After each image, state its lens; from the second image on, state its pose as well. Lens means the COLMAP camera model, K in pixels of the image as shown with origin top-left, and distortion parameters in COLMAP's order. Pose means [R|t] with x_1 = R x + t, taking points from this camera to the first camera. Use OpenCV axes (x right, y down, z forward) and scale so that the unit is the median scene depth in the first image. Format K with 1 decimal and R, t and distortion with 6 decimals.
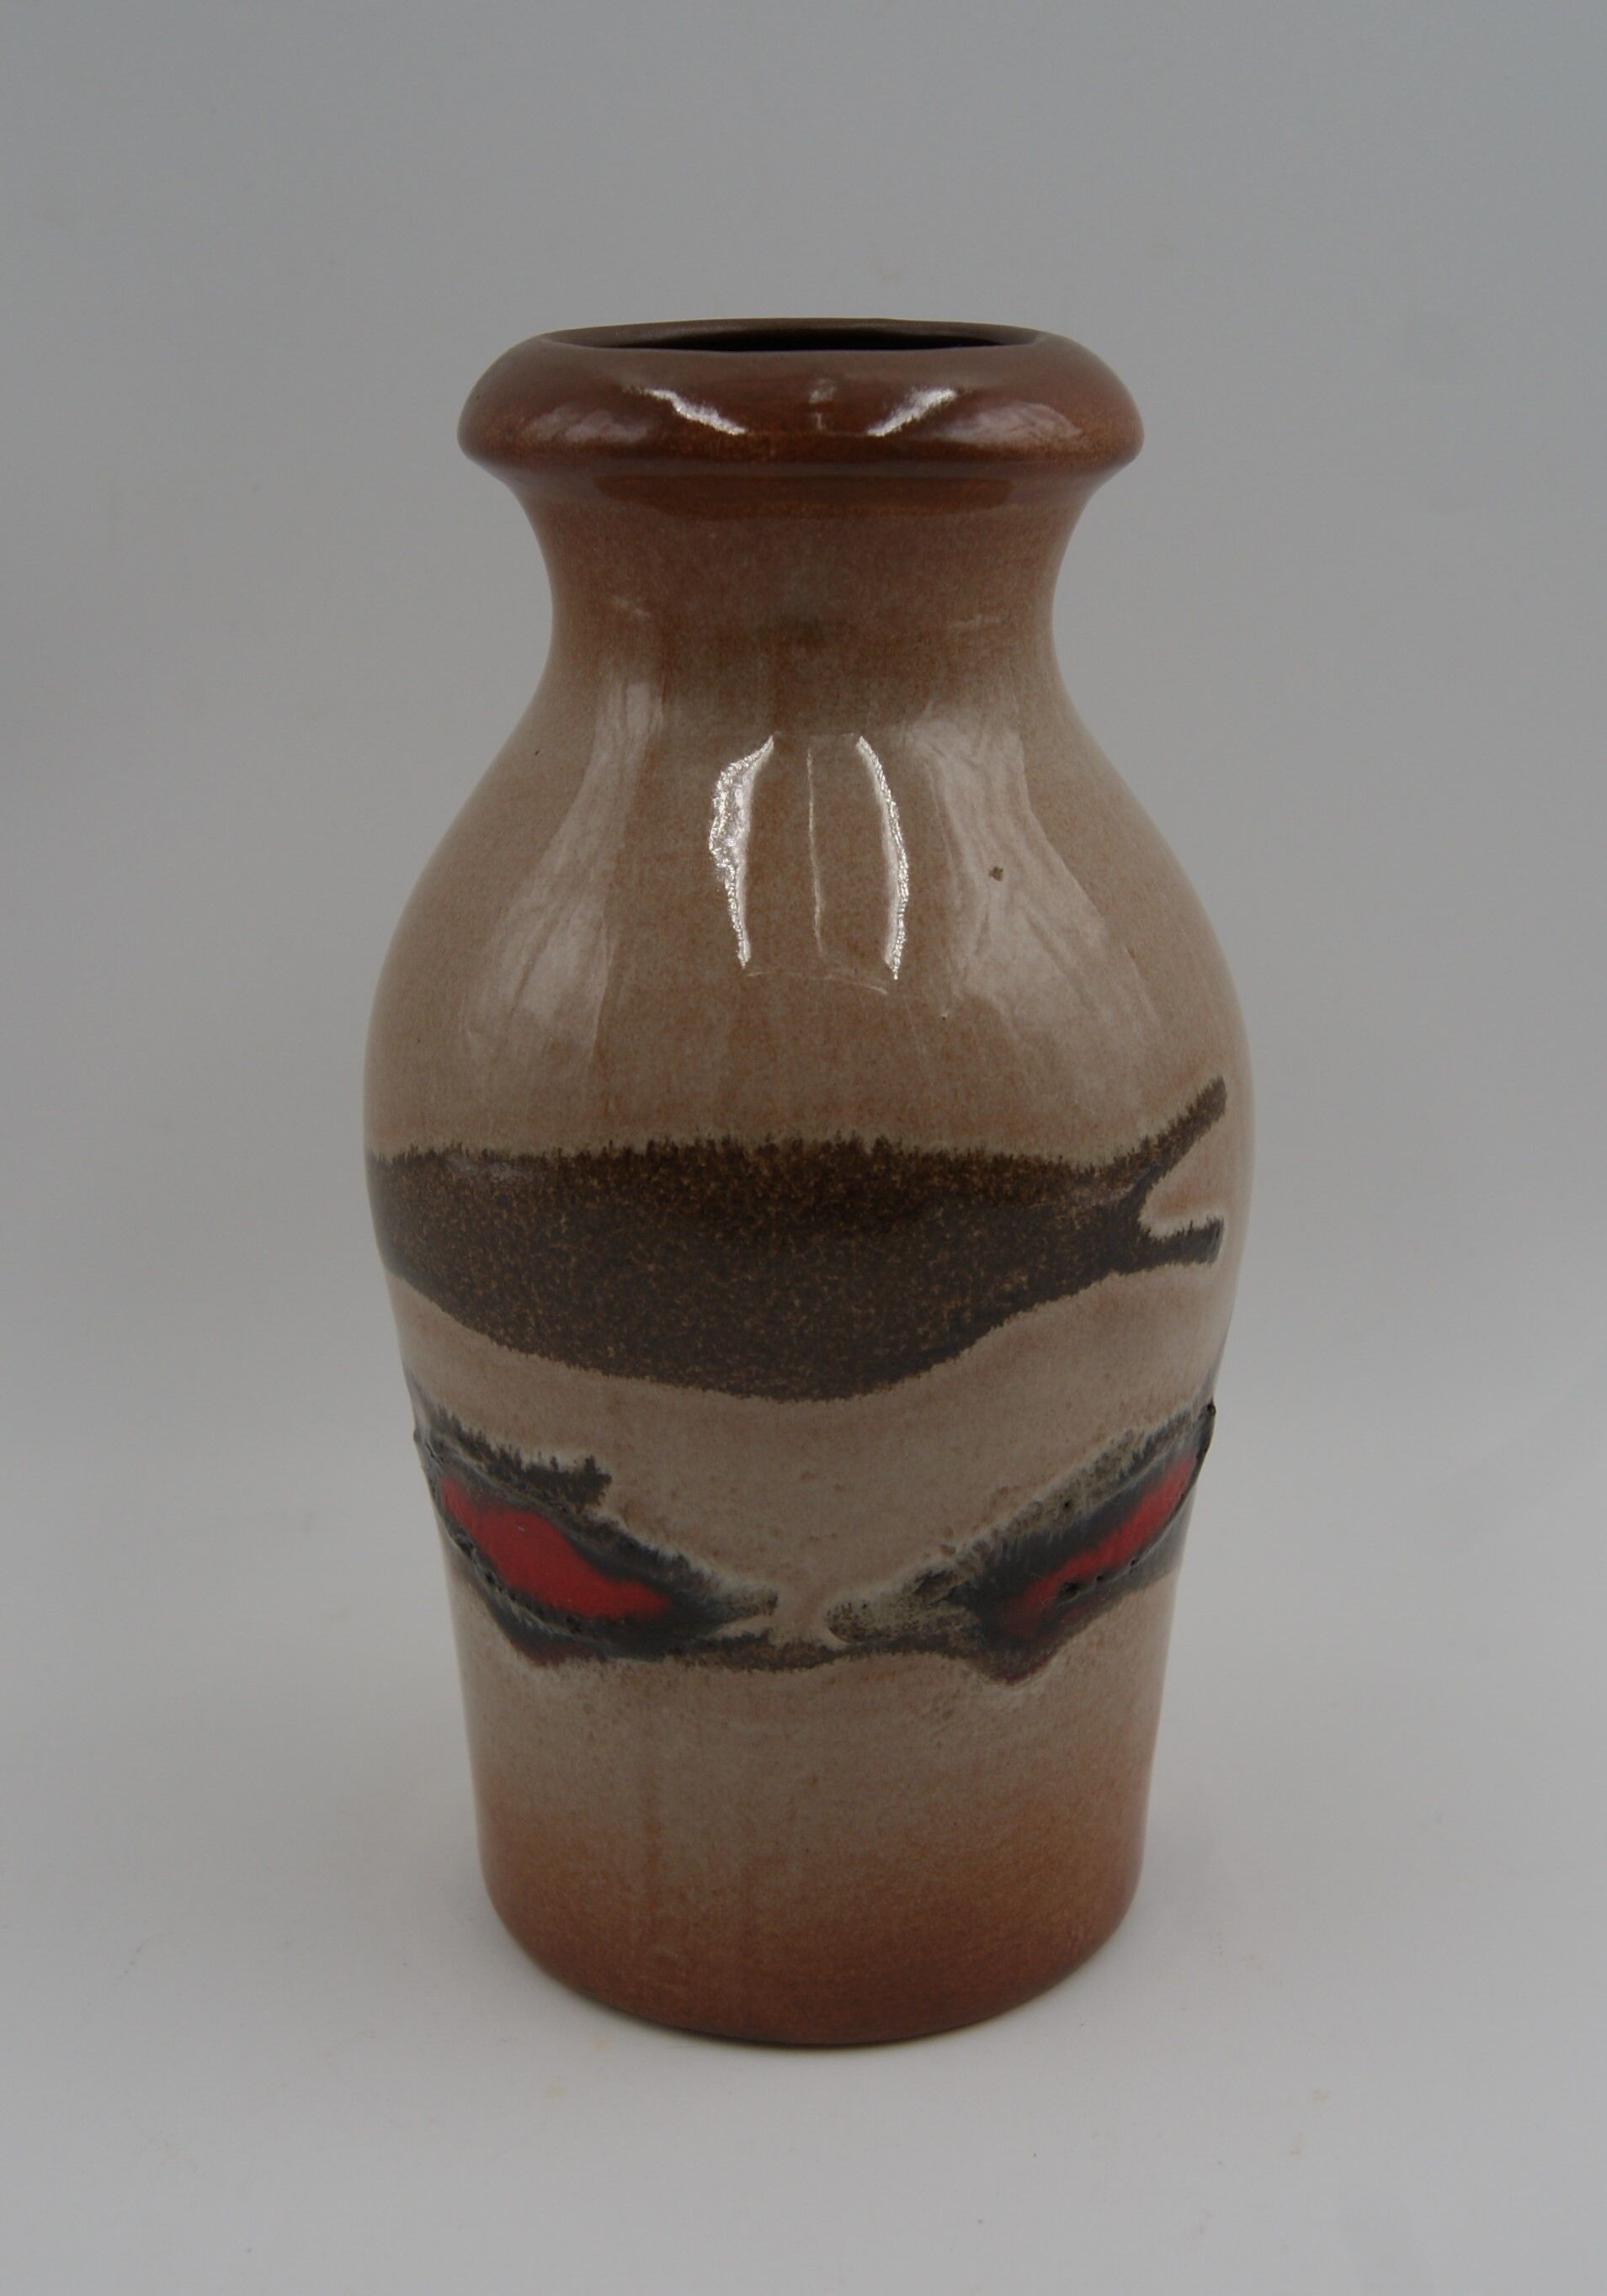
lens RADIAL K [[2177.5, 0, 788.7], [0, 2177.5, 1153.2], [0, 0, 1]] dist [-0.024108, 0.000000]
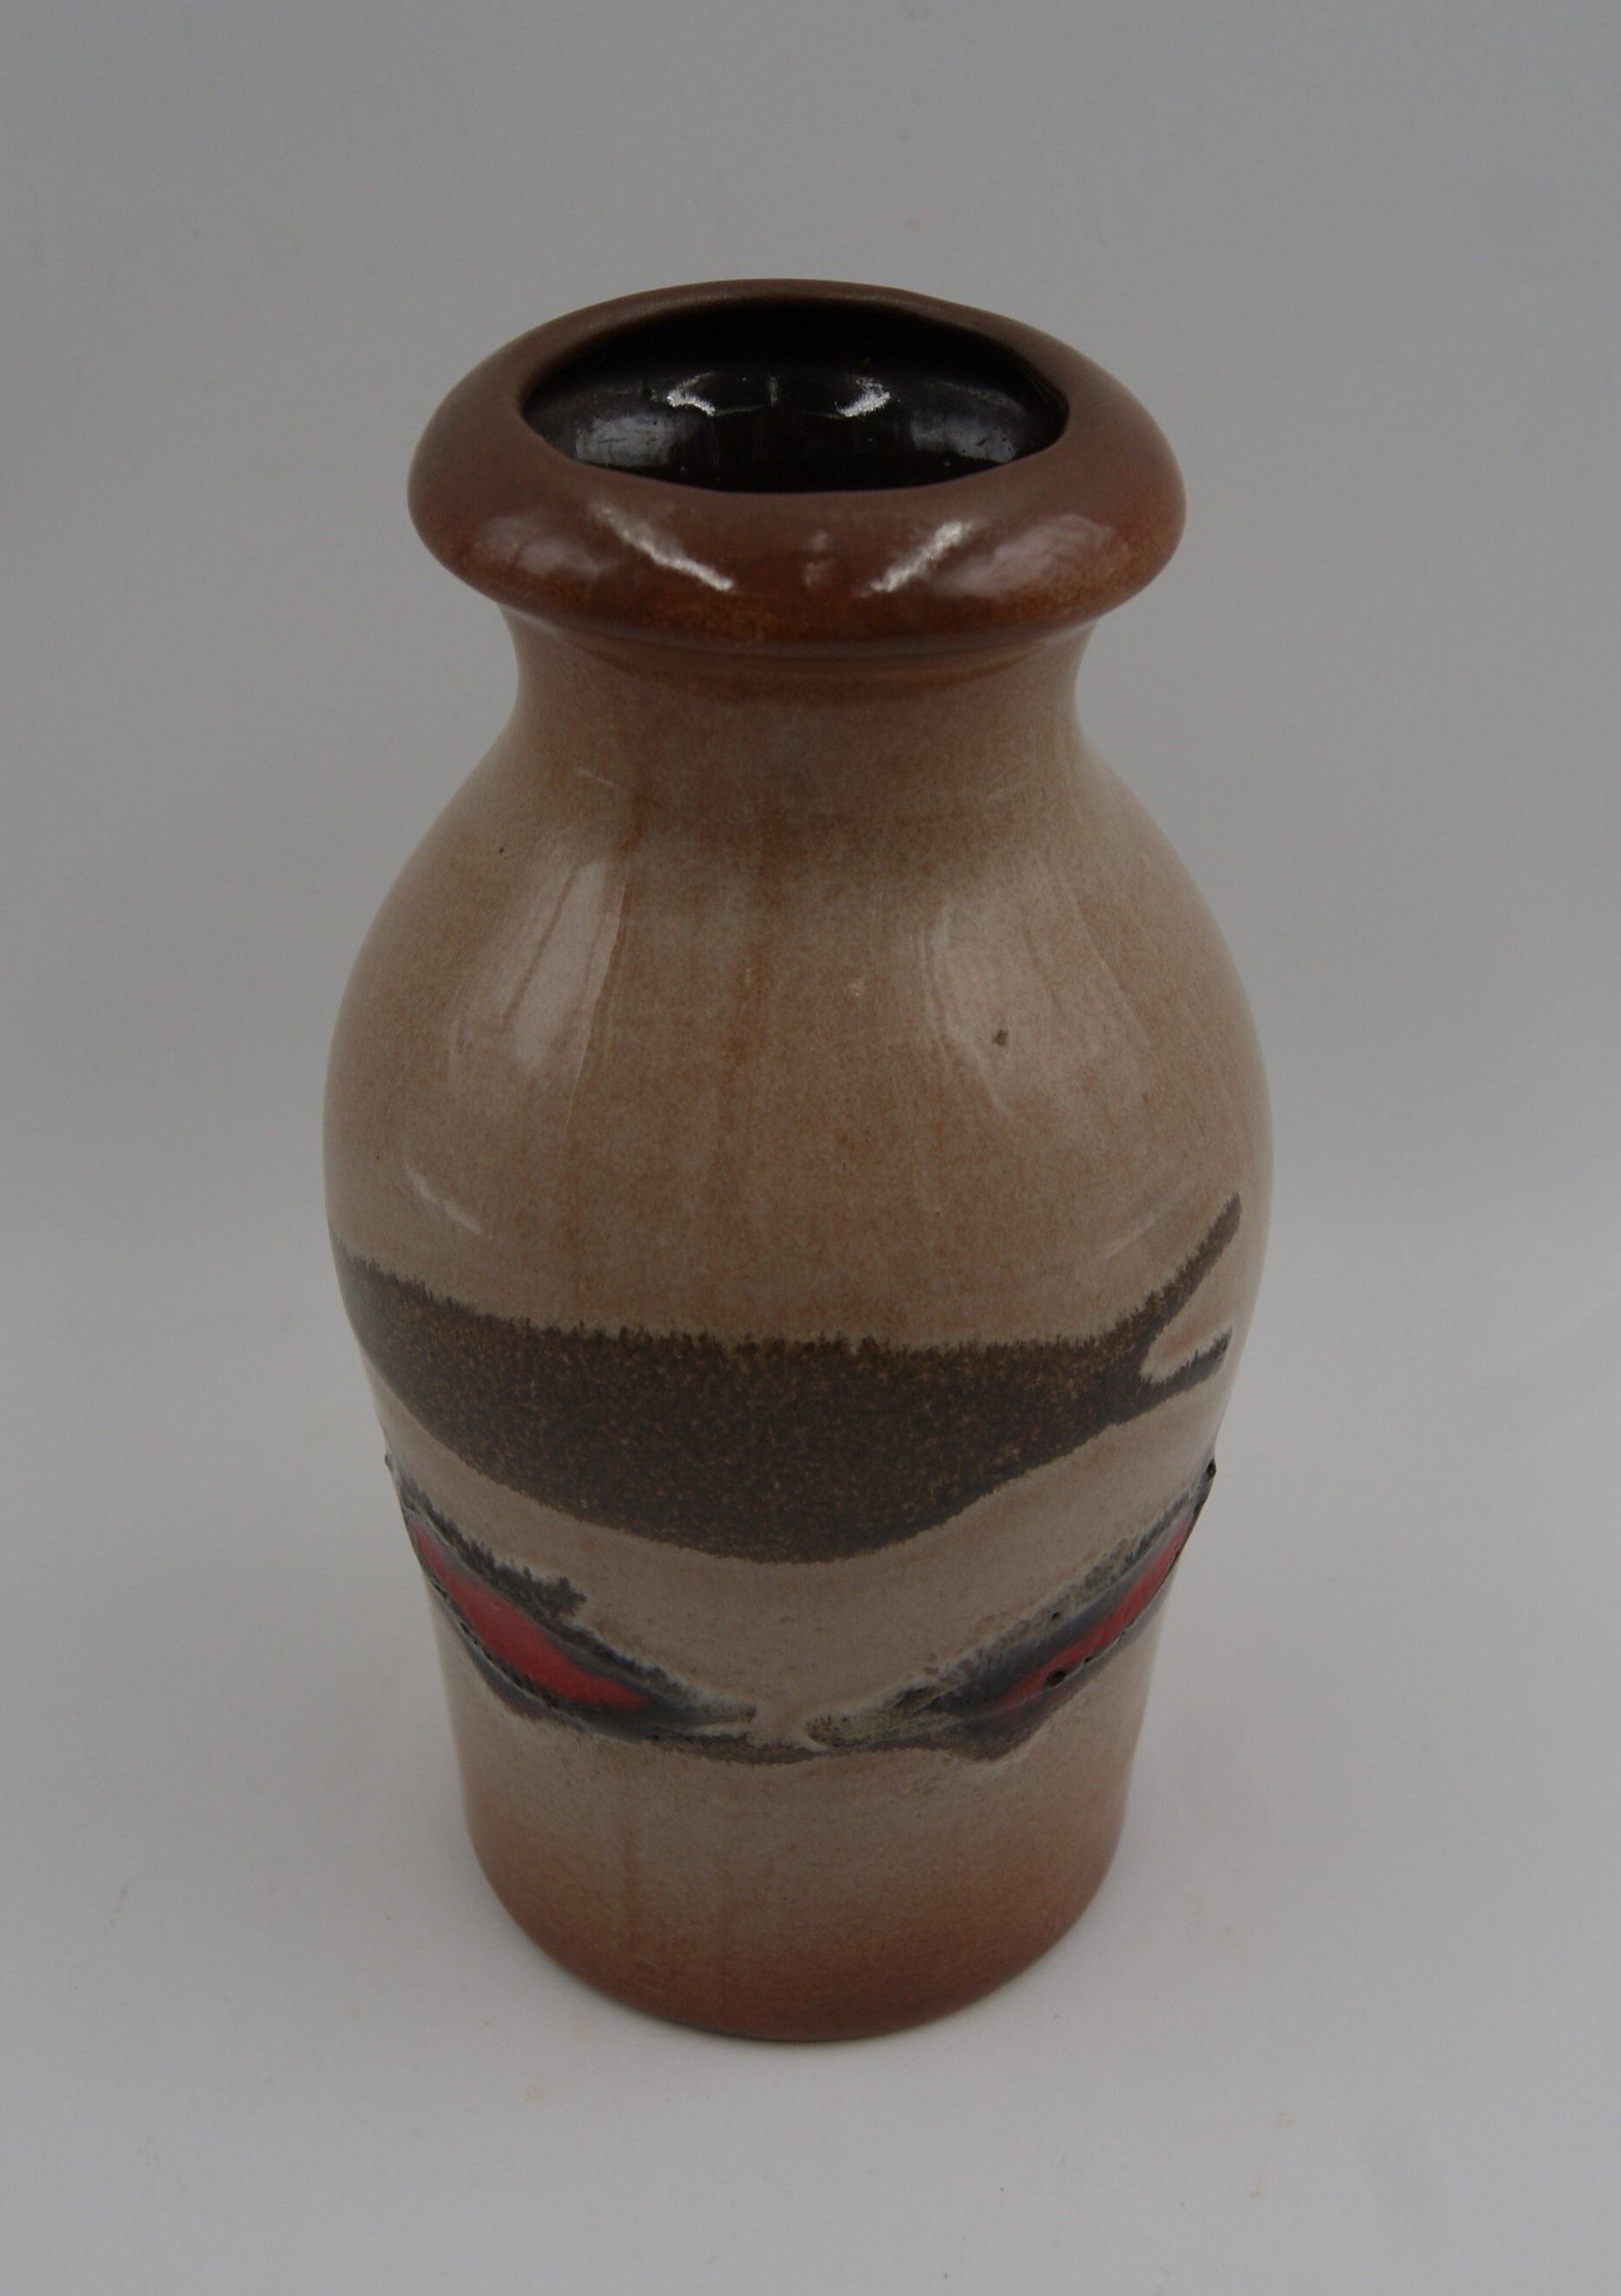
lens RADIAL K [[2271.1, 0, 810.4], [0, 2271.1, 1147.9], [0, 0, 1]] dist [-0.010091, 0.000000]
pose [[0.999853, 0.015847, 0.006520, 0.009278], [-0.016812, 0.980756, 0.194514, -0.260235], [-0.003312, -0.194595, 0.980878, 0.048677]]
